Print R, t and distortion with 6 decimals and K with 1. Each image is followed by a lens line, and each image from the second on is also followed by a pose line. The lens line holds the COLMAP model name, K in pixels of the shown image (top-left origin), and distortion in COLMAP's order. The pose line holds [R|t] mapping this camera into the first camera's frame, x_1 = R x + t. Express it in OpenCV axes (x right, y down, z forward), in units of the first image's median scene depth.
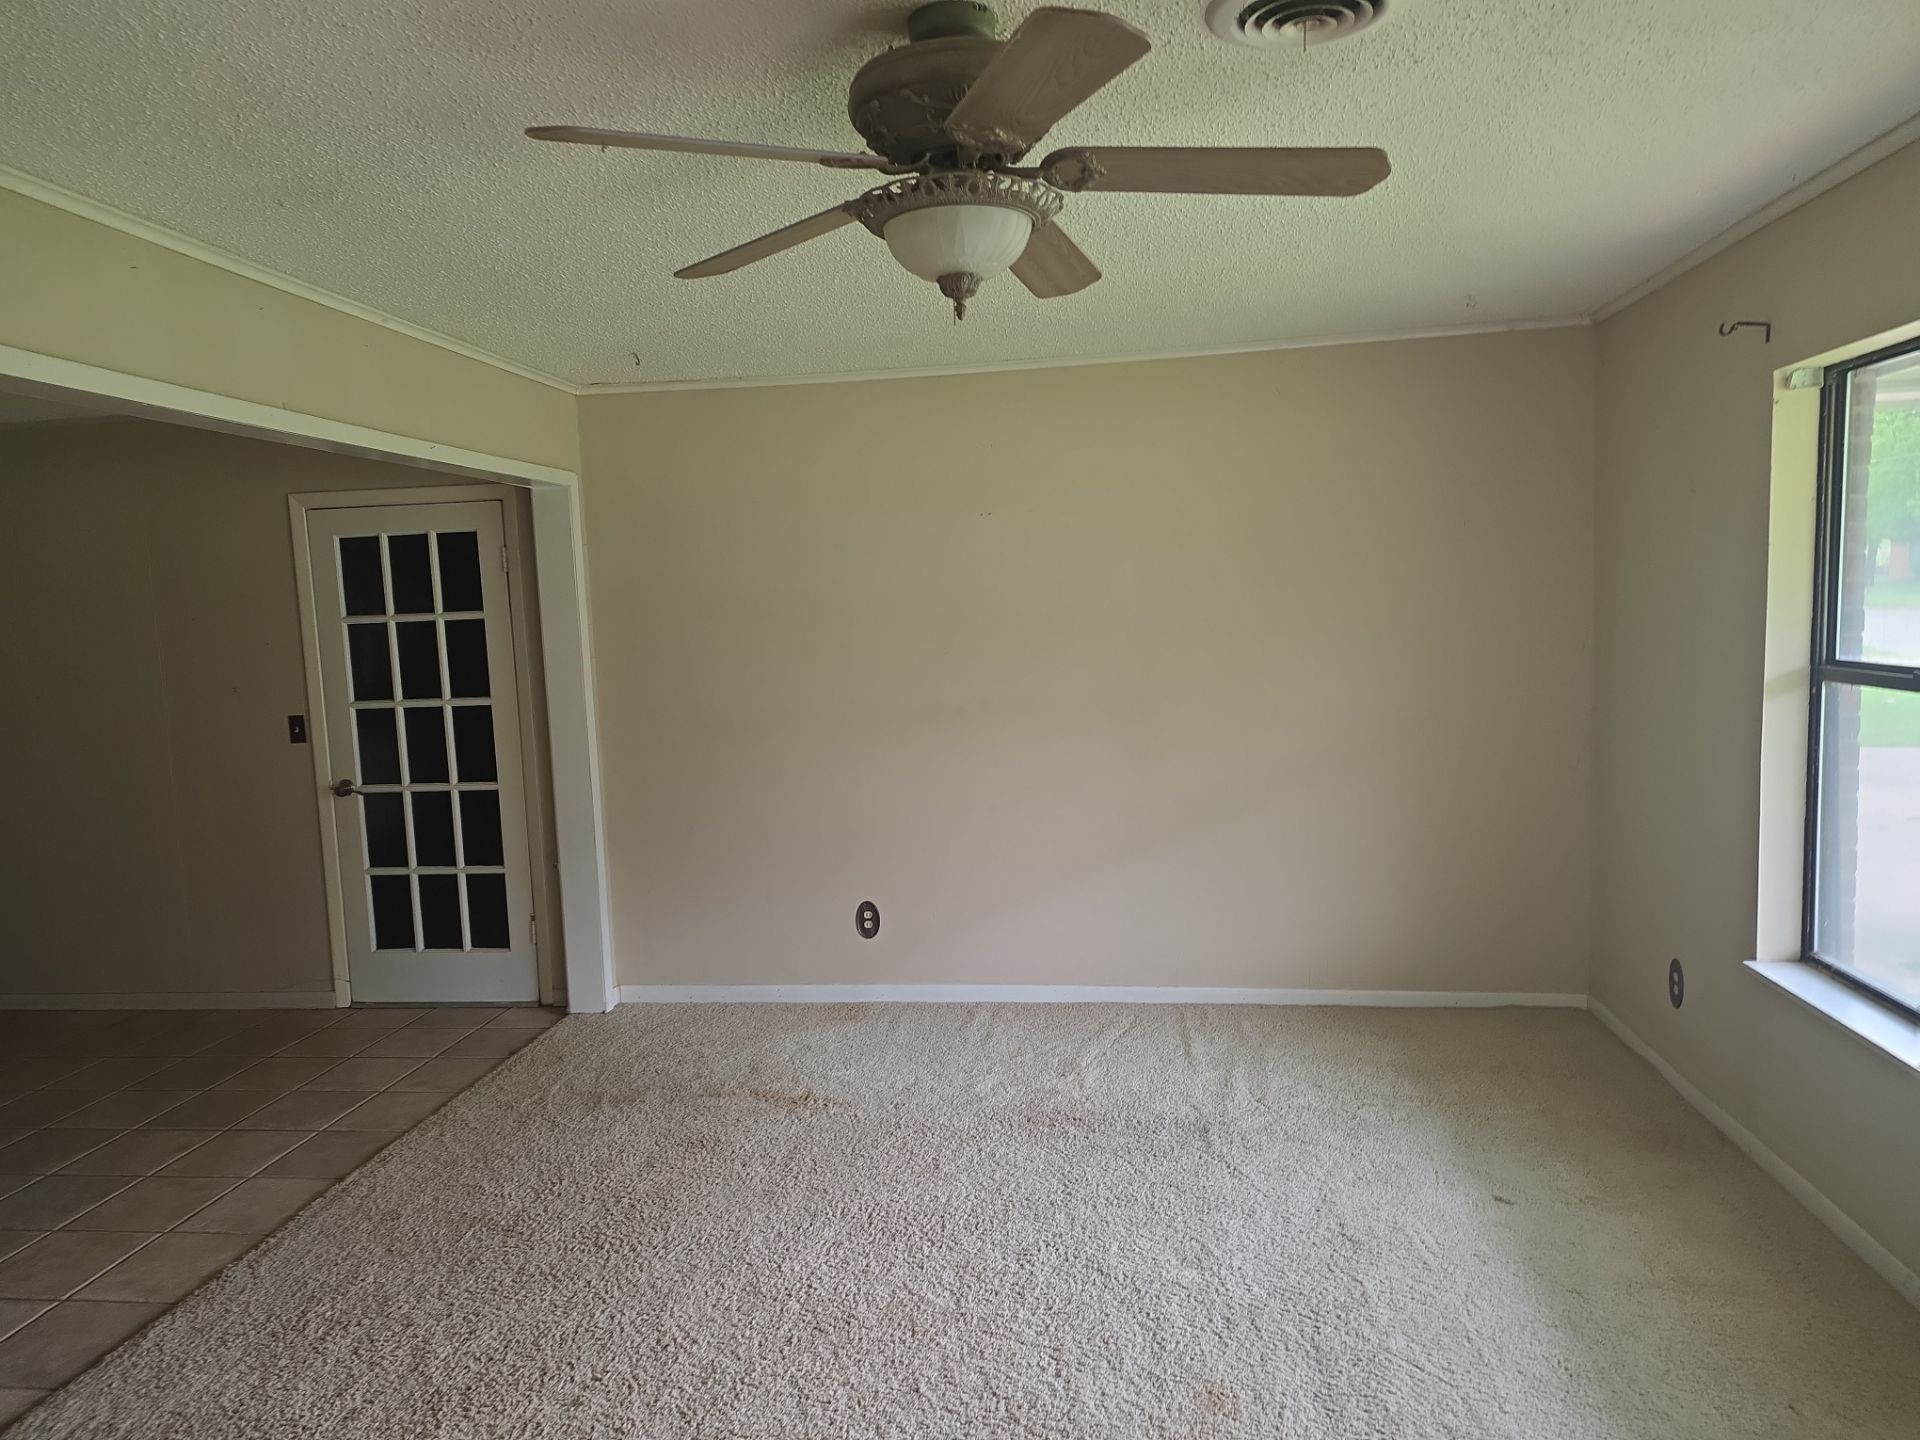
lens RADIAL K [[1247.9, 0, 941.9], [0, 1247.9, 750.6], [0, 0, 1]] dist [0.095850, -0.070797]
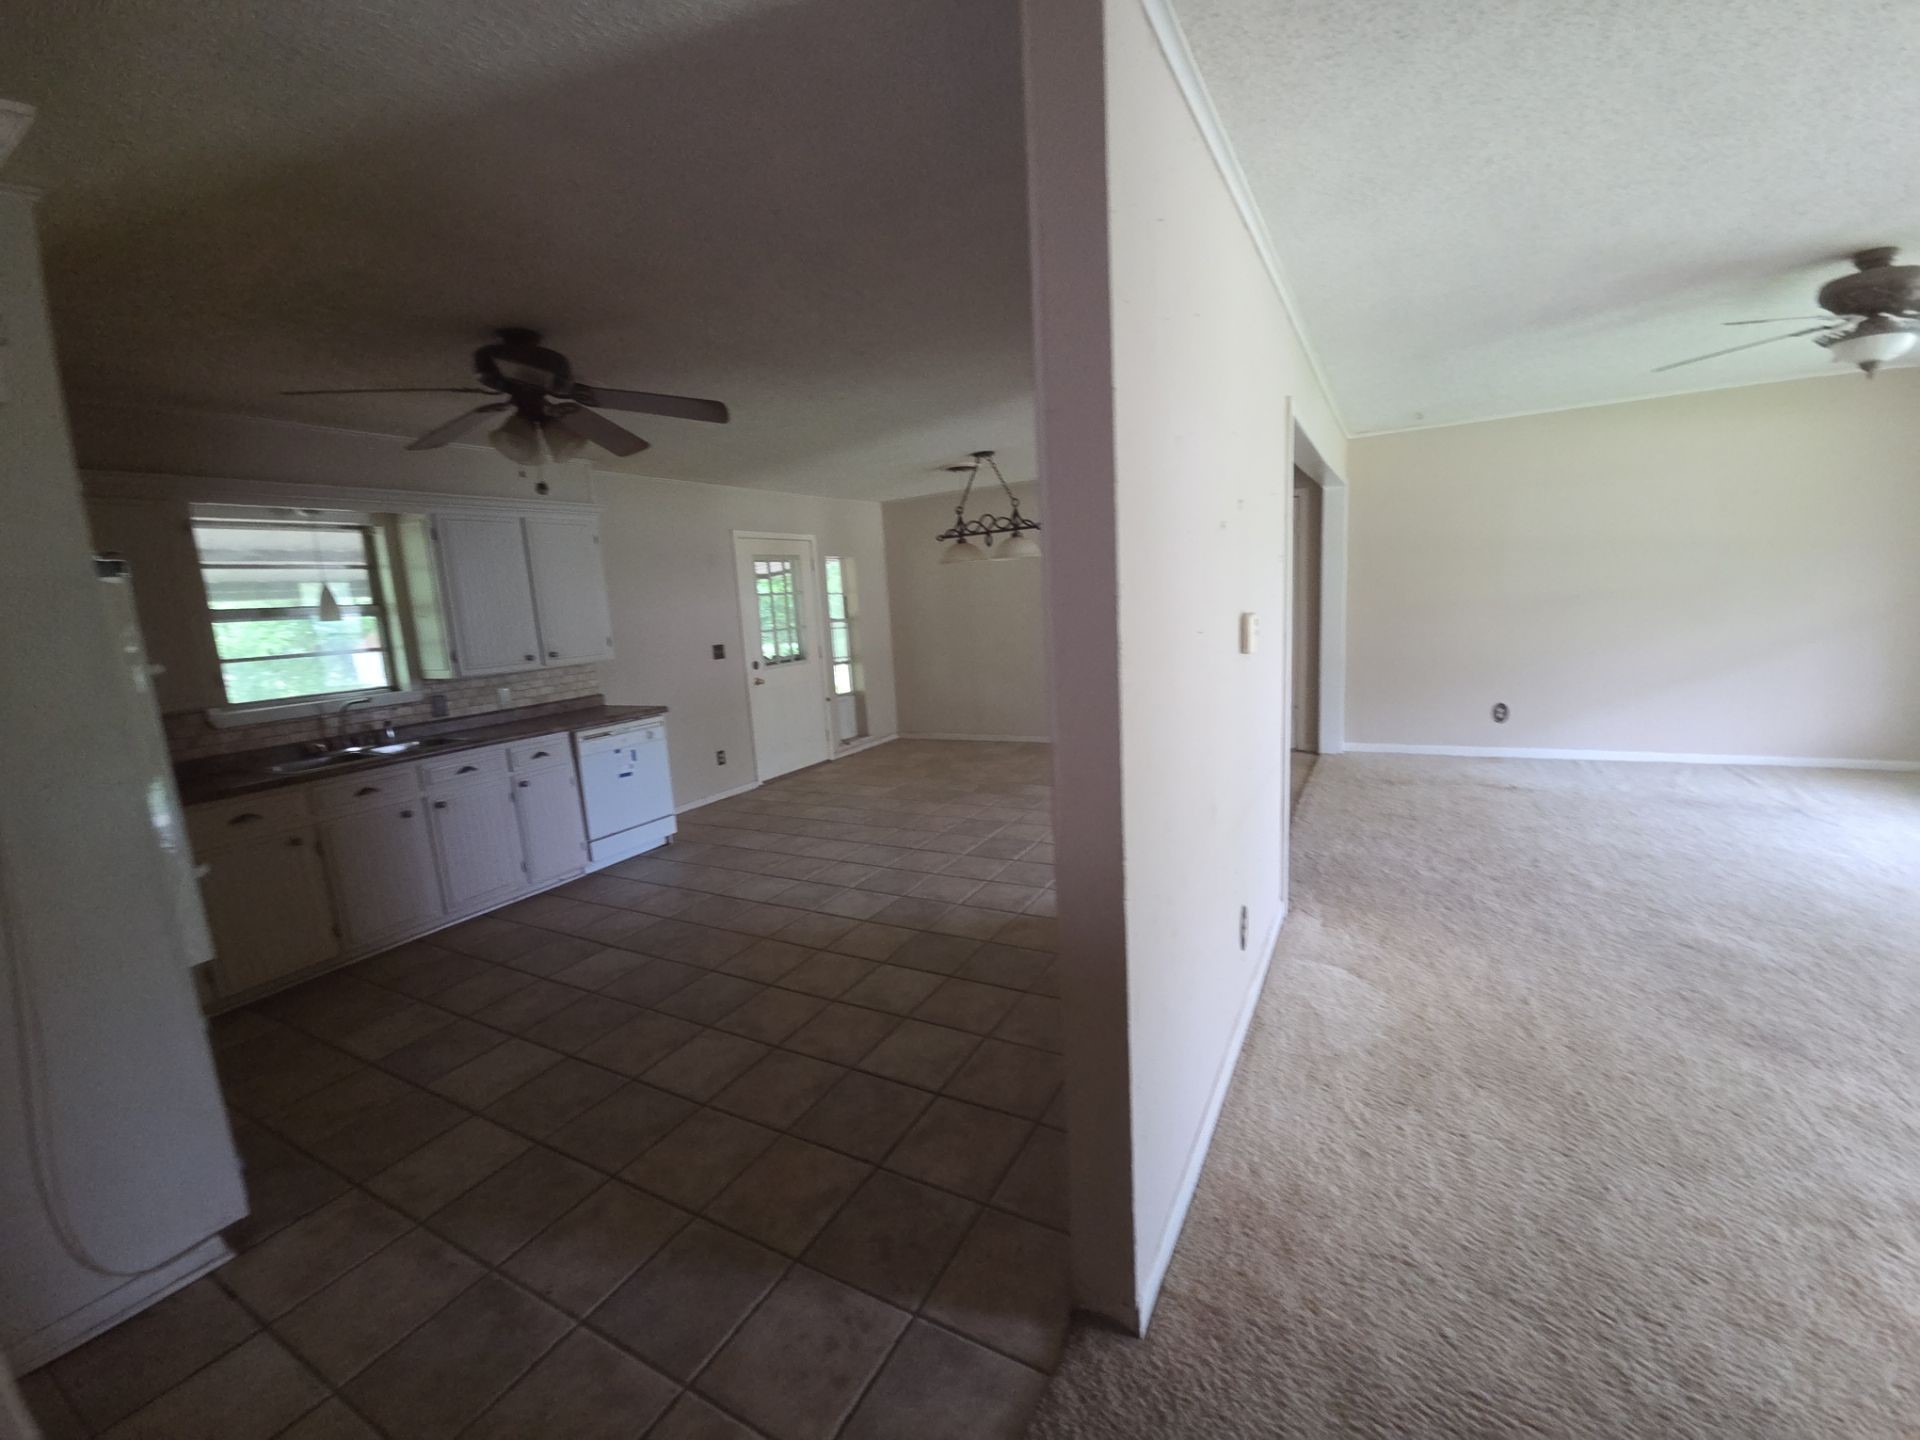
lens RADIAL K [[779.9, 0, 955.5], [0, 779.9, 727.3], [0, 0, 1]] dist [0.016637, -0.011194]
pose [[0.933532, 0.038030, -0.356472, -0.617552], [-0.010853, 0.996900, 0.077933, 0.118610], [0.358331, -0.068884, 0.931050, -0.575408]]
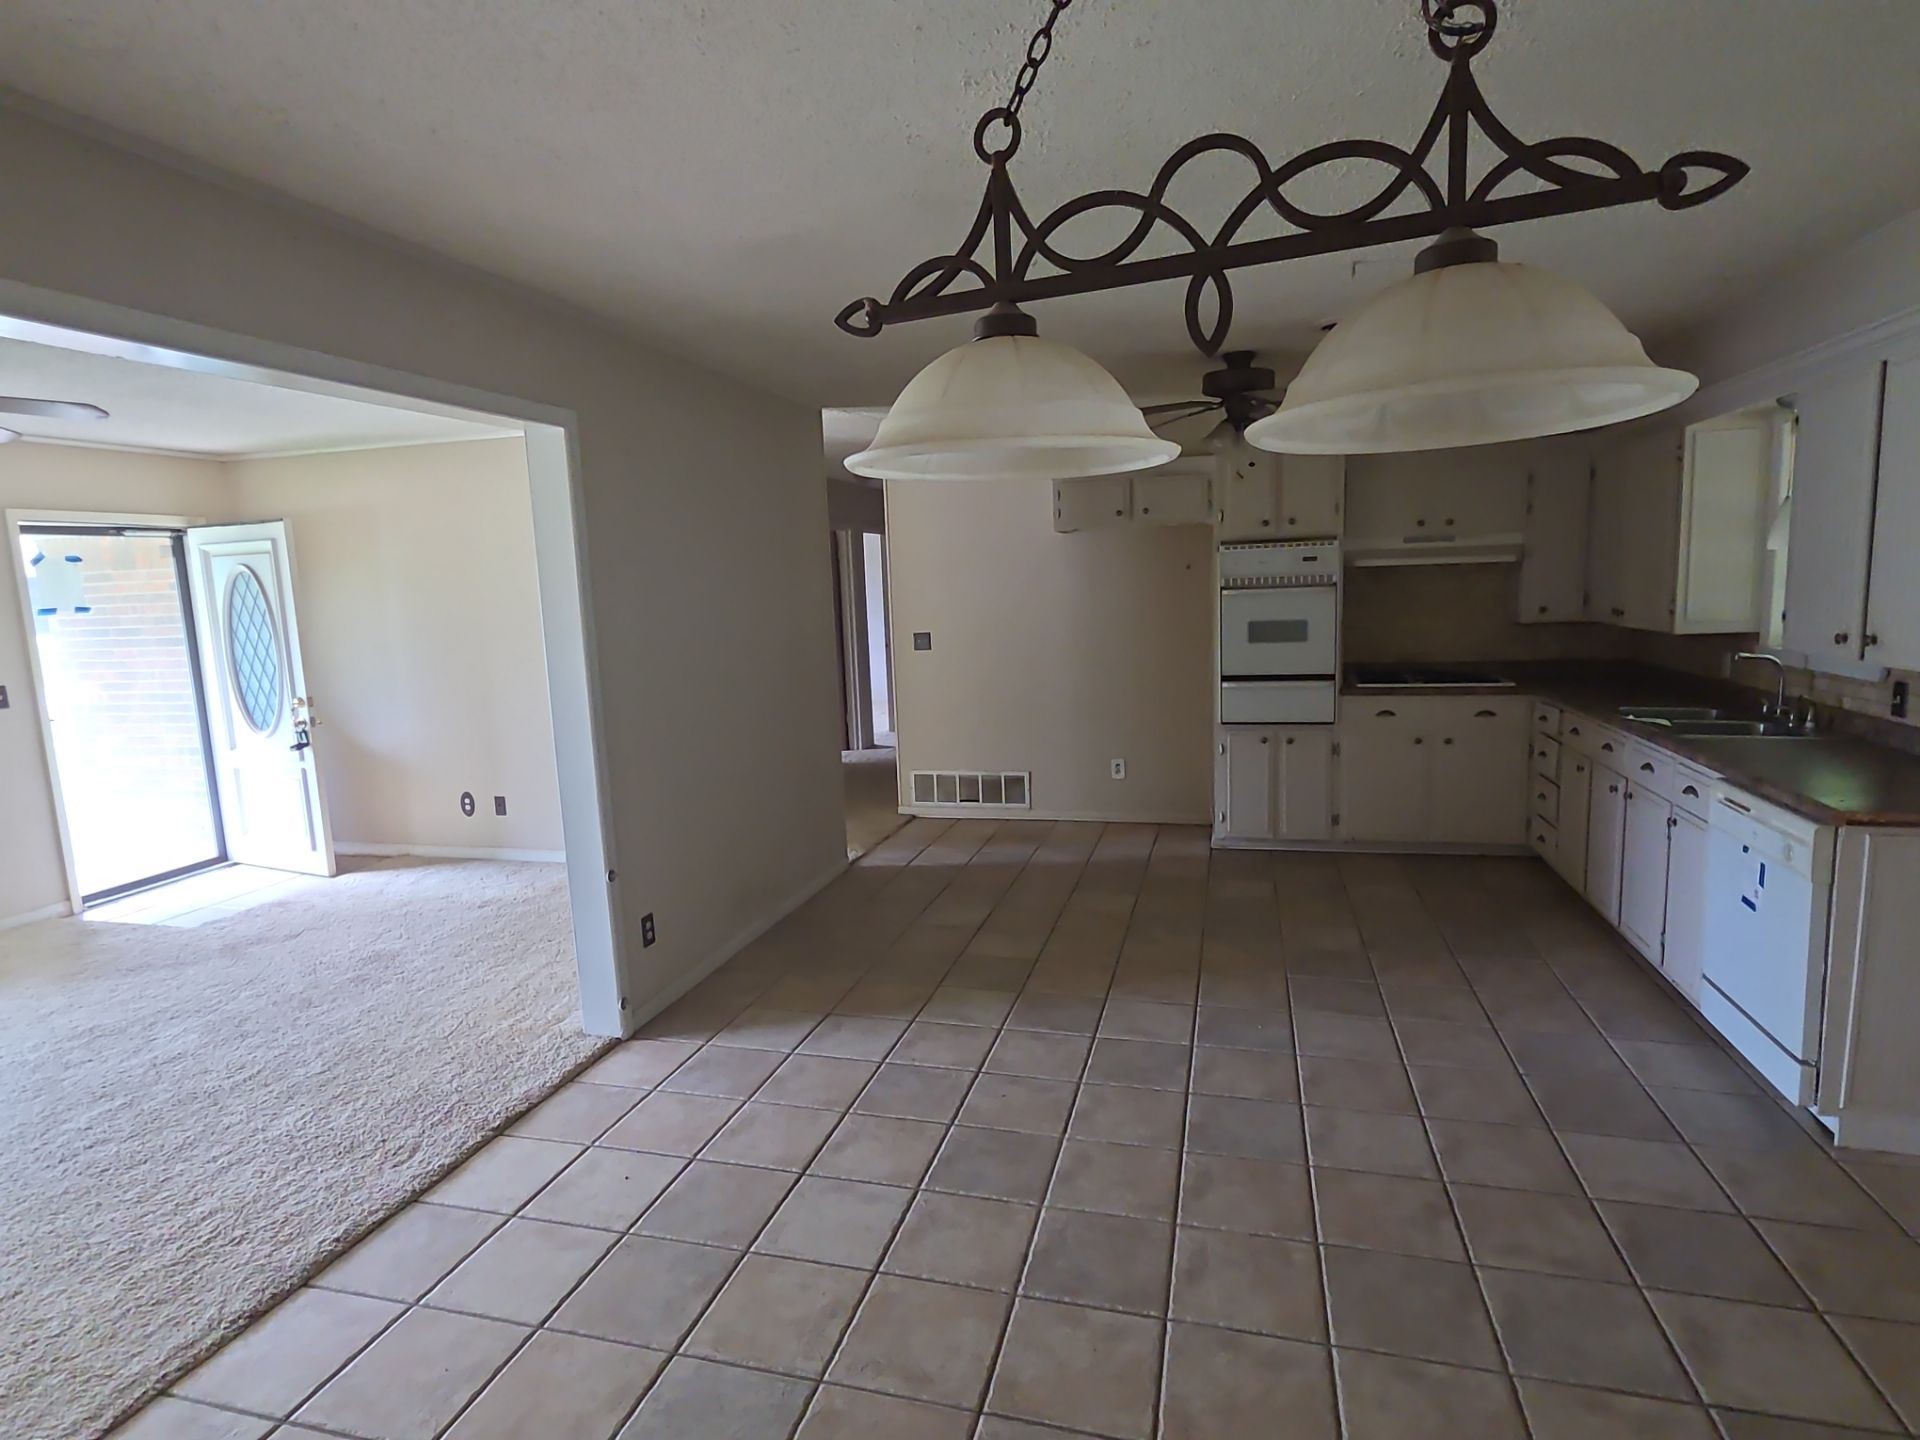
lens RADIAL K [[1018.1, 0, 952.9], [0, 1018.1, 723.4], [0, 0, 1]] dist [0.006377, -0.001218]
pose [[-0.989022, 0.059822, 0.135116, -1.139132], [0.091677, 0.965541, 0.243569, -0.118196], [-0.115889, 0.253282, -0.960426, 1.489457]]
